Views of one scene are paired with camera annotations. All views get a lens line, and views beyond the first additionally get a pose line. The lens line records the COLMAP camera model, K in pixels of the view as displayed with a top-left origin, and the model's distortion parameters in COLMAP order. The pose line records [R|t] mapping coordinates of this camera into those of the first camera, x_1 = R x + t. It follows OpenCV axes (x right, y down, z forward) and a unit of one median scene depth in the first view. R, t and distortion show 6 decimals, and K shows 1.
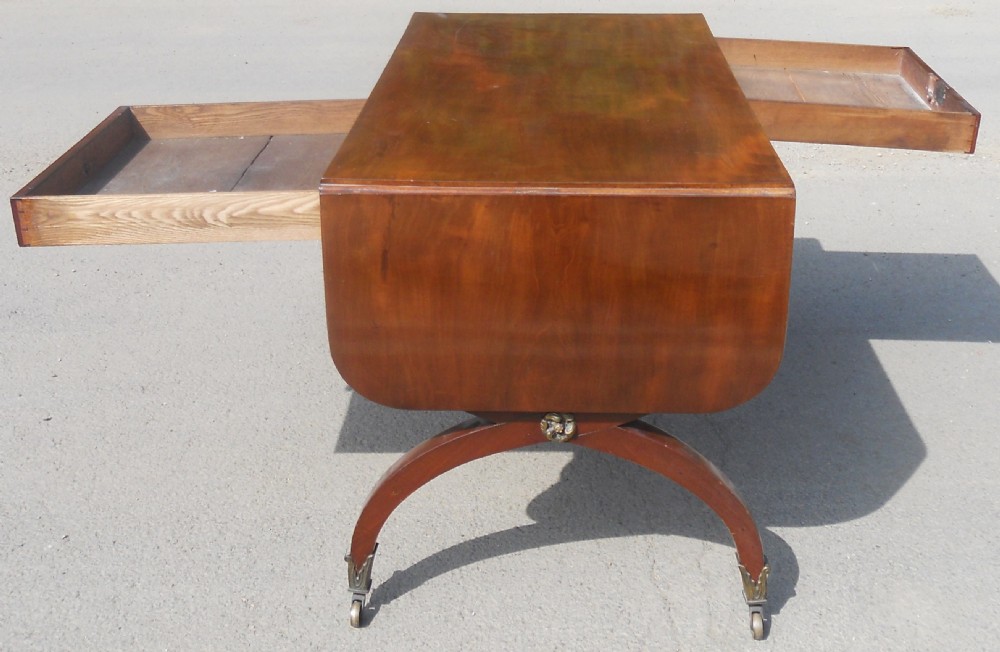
lens RADIAL K [[1301.9, 0, 497.0], [0, 1301.9, 320.9], [0, 0, 1]] dist [-0.022304, 0.000000]
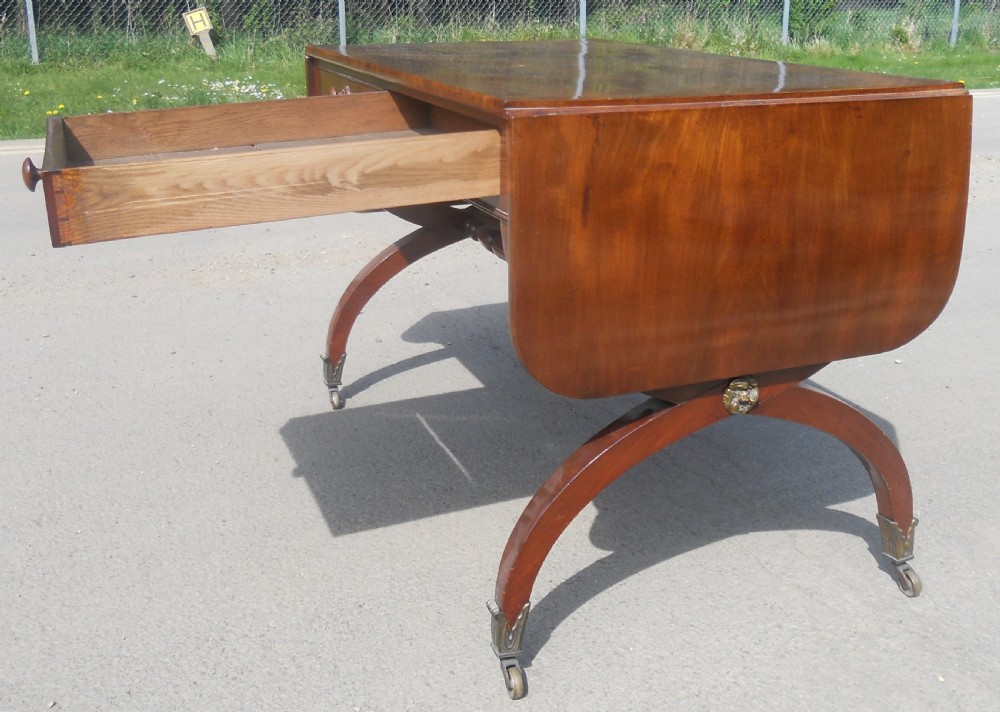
lens RADIAL K [[1115.2, 0, 513.0], [0, 1115.2, 342.4], [0, 0, 1]] dist [-0.040247, 0.000000]
pose [[0.897311, -0.126698, 0.422825, -0.373163], [0.182881, 0.978545, -0.094888, 0.083553], [-0.401731, 0.162471, 0.901230, 0.360881]]
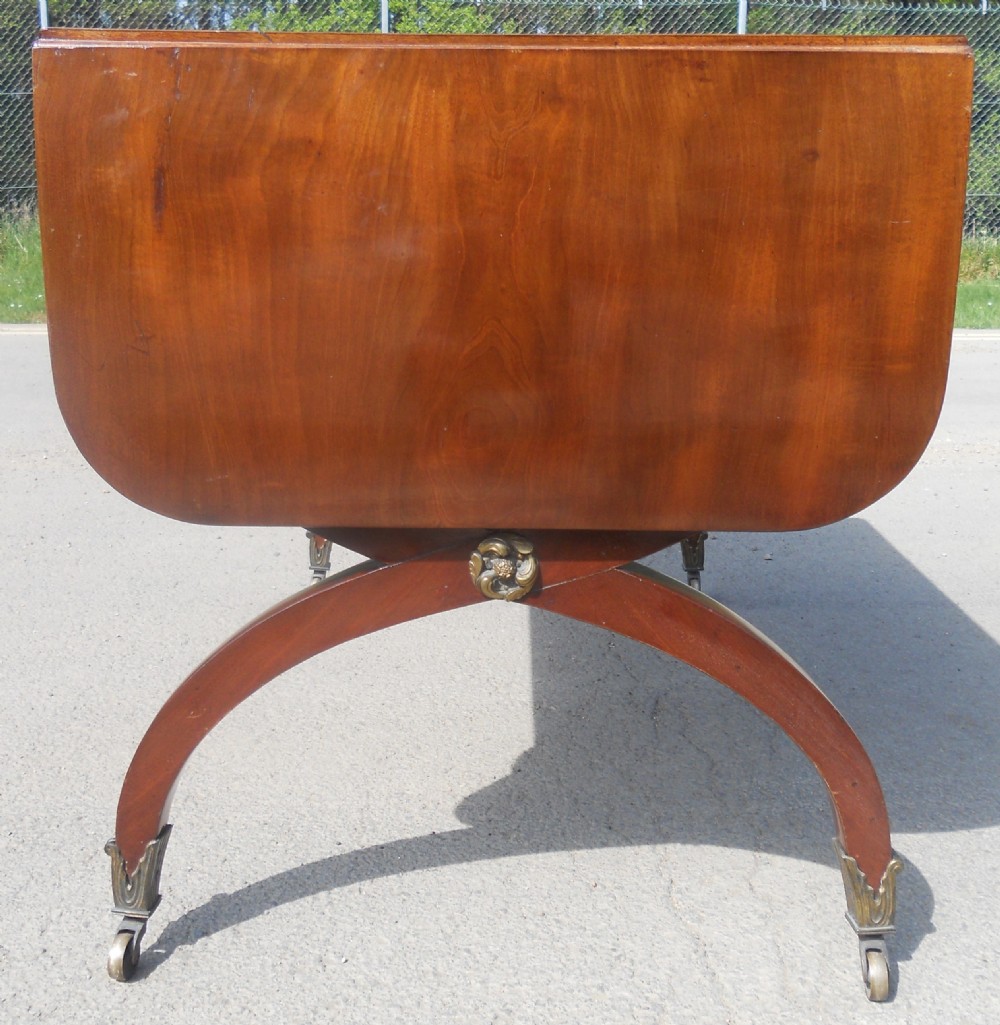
lens RADIAL K [[1375.9, 0, 484.4], [0, 1375.9, 606.8], [0, 0, 1]] dist [-0.038634, 0.000000]
pose [[0.999592, 0.013315, 0.025277, 0.024489], [-0.009889, 0.991315, -0.131138, 0.158765], [-0.026803, 0.130834, 0.991042, 0.428588]]
